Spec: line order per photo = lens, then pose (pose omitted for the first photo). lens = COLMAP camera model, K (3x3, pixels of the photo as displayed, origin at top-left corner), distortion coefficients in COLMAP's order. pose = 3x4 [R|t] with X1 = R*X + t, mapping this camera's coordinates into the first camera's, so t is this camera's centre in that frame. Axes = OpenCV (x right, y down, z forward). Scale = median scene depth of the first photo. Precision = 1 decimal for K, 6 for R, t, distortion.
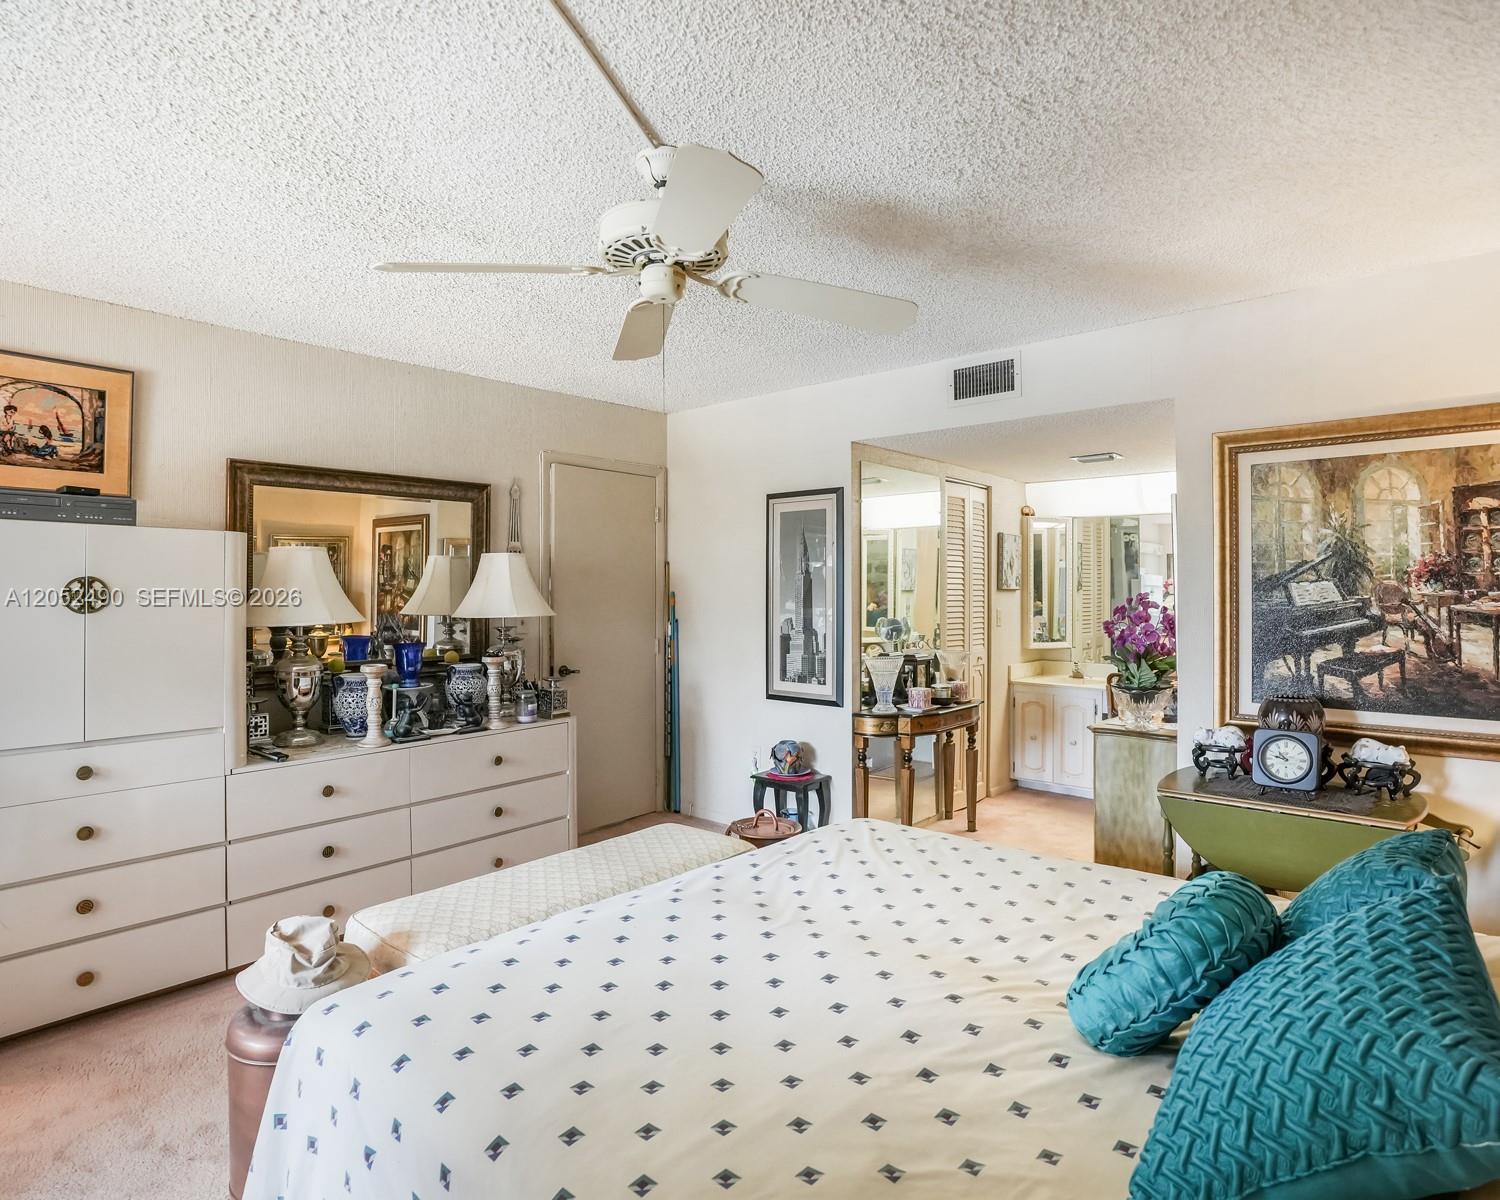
lens RADIAL K [[832.7, 0, 749.7], [0, 832.7, 590.3], [0, 0, 1]] dist [-0.035335, 0.000464]
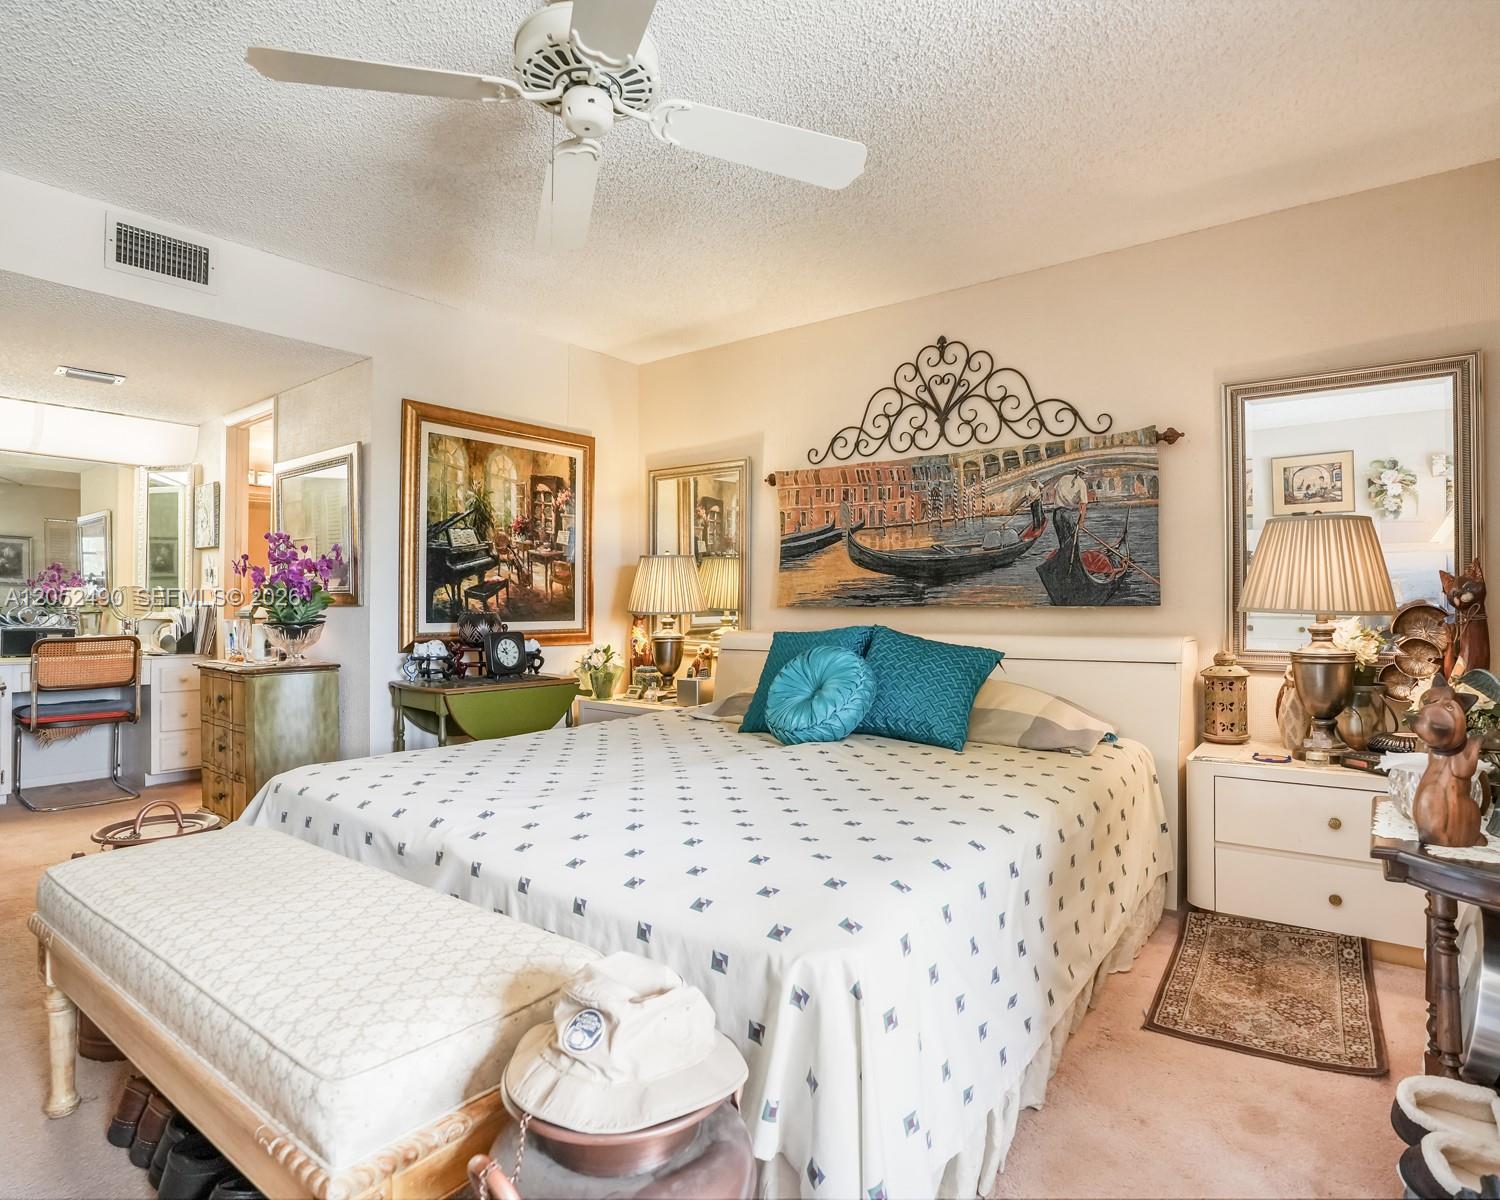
lens RADIAL K [[832.7, 0, 737.3], [0, 832.7, 596.0], [0, 0, 1]] dist [-0.035335, 0.000464]
pose [[-0.035322, 0.009059, 0.999335, -0.710283], [-0.007409, 0.999929, -0.009326, 0.112523], [-0.999349, -0.007734, -0.035252, 0.616281]]
